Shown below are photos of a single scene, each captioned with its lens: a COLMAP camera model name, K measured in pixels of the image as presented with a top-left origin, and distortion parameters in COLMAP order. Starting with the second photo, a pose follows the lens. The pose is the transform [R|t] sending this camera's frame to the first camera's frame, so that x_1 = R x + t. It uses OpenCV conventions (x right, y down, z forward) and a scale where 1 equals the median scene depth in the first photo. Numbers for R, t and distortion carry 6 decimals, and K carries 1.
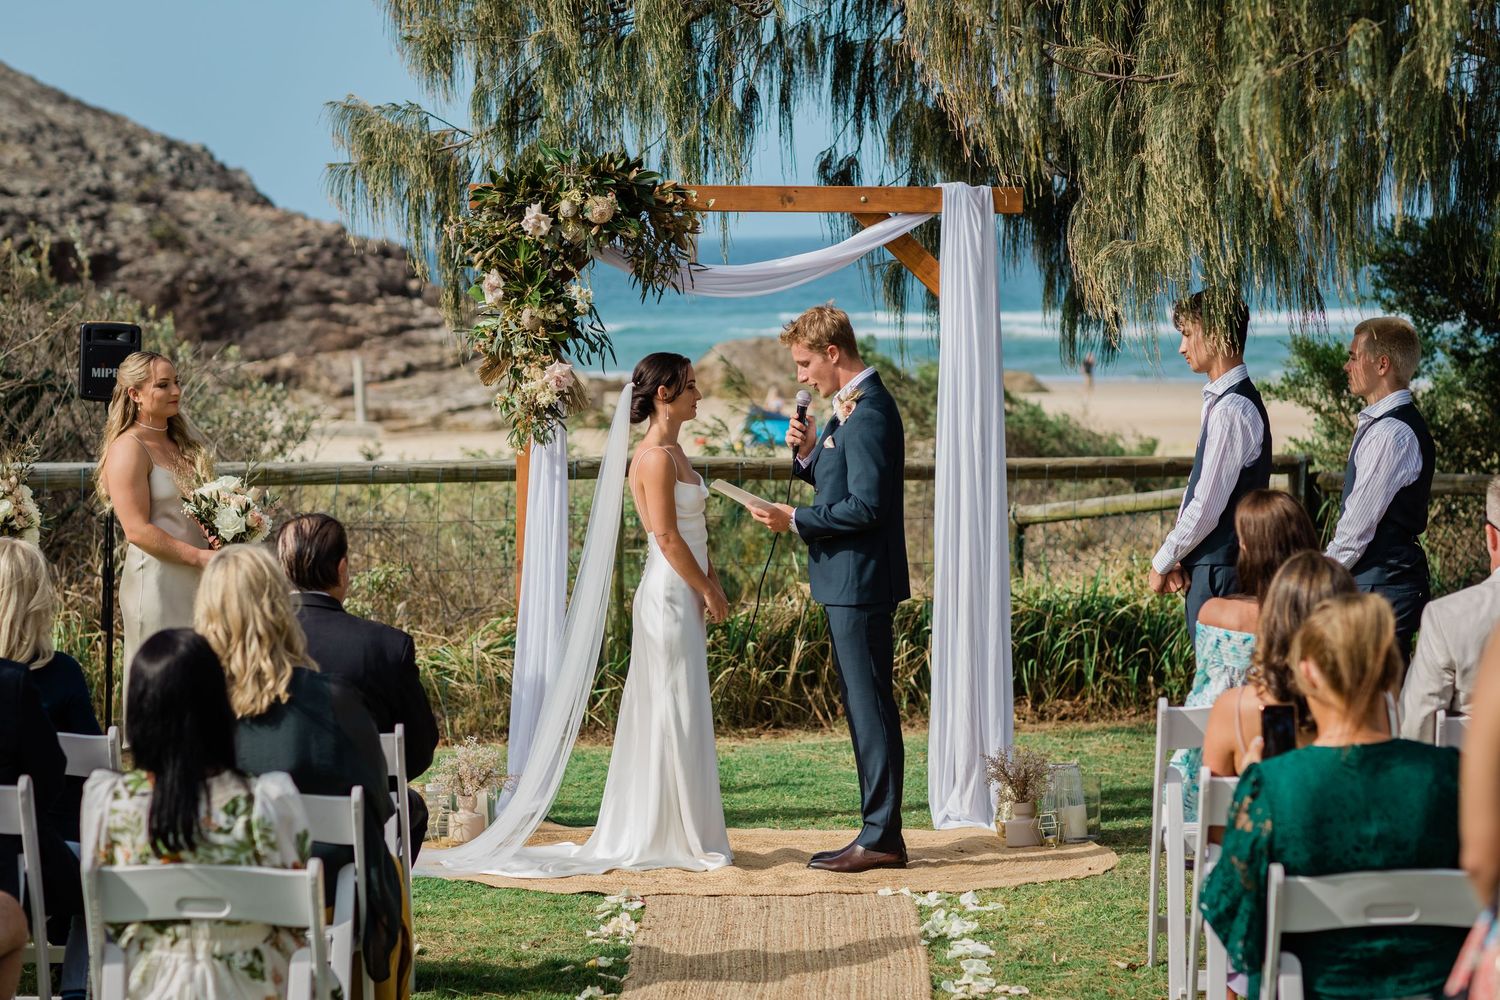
lens RADIAL K [[3691.7, 0, 750.0], [0, 3691.7, 500.0], [0, 0, 1]] dist [-0.082239, -0.019756]
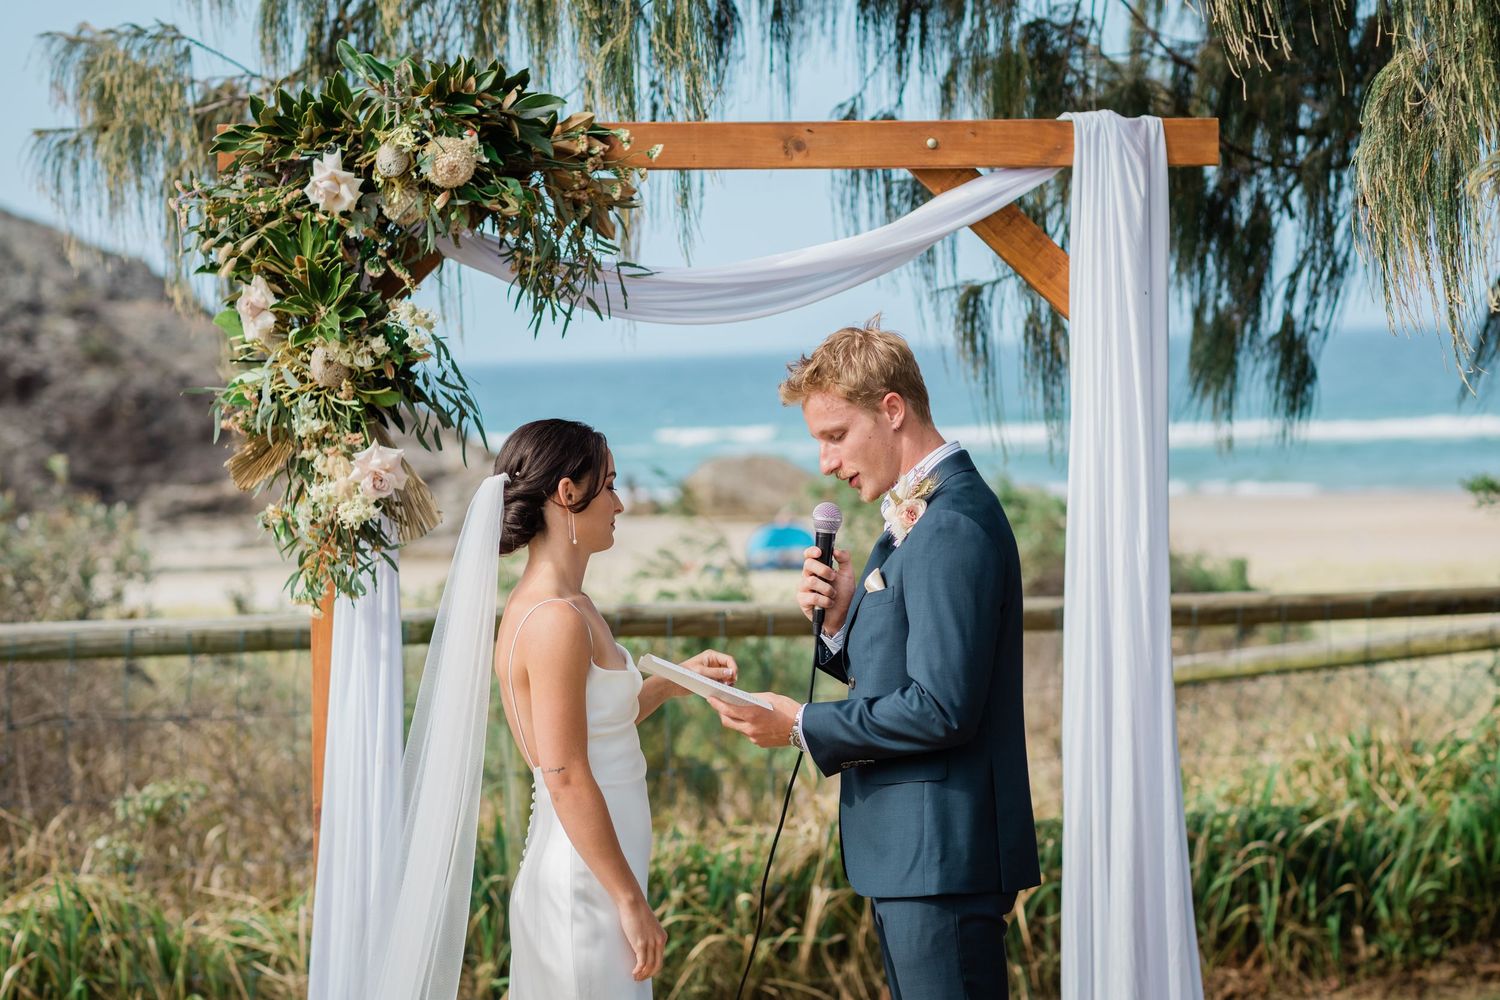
lens RADIAL K [[3691.7, 0, 750.0], [0, 3691.7, 500.0], [0, 0, 1]] dist [-0.082239, -0.019756]
pose [[0.999858, -0.016689, 0.002219, 0.001359], [0.016754, 0.999308, -0.033207, -0.010230], [-0.001663, 0.033240, 0.999446, 0.452890]]
